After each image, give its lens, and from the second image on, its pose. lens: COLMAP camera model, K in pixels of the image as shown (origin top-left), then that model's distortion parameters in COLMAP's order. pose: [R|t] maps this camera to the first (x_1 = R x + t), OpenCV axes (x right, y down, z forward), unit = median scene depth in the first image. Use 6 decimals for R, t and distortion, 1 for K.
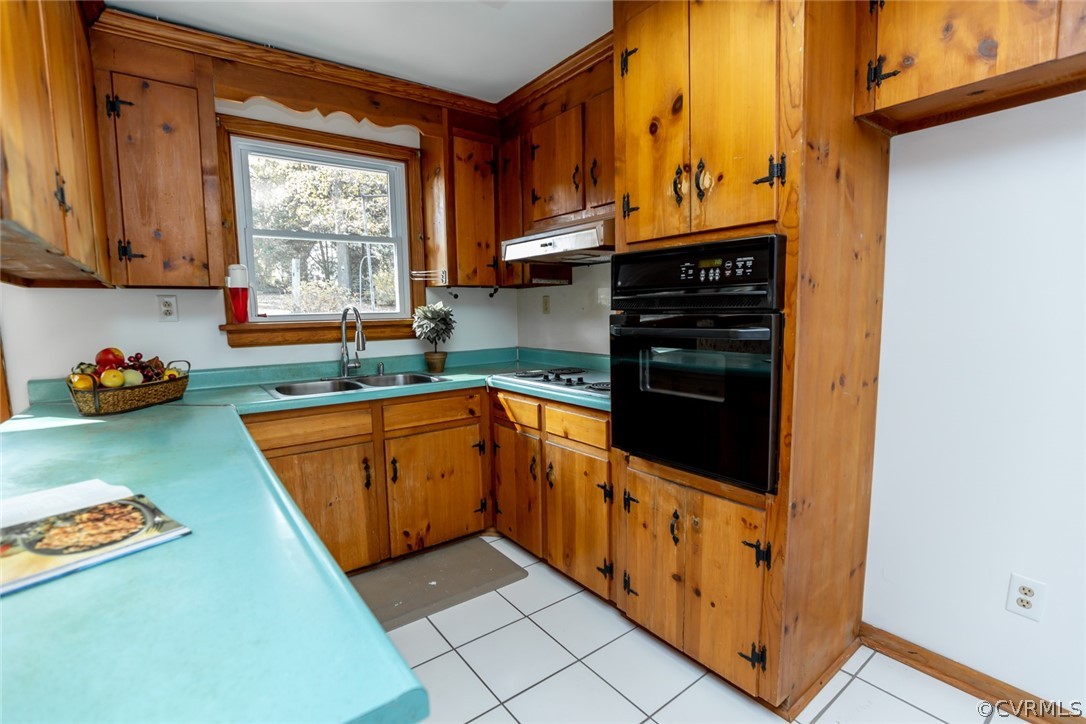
lens RADIAL K [[494.9, 0, 543.0], [0, 494.9, 367.0], [0, 0, 1]] dist [-0.031033, 0.001365]
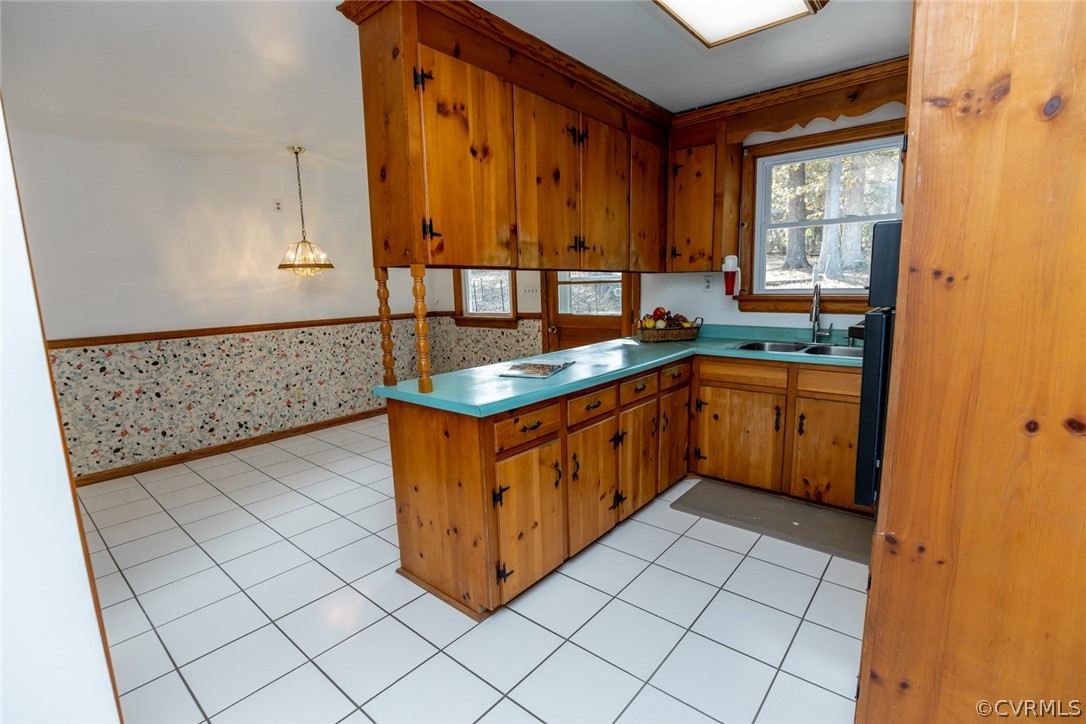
lens RADIAL K [[494.9, 0, 543.0], [0, 494.9, 367.0], [0, 0, 1]] dist [-0.031033, 0.001365]
pose [[0.219848, 0.171588, -0.960325, 0.695015], [-0.092008, 0.983668, 0.154696, -0.053389], [0.971186, 0.054348, 0.232045, 0.117706]]
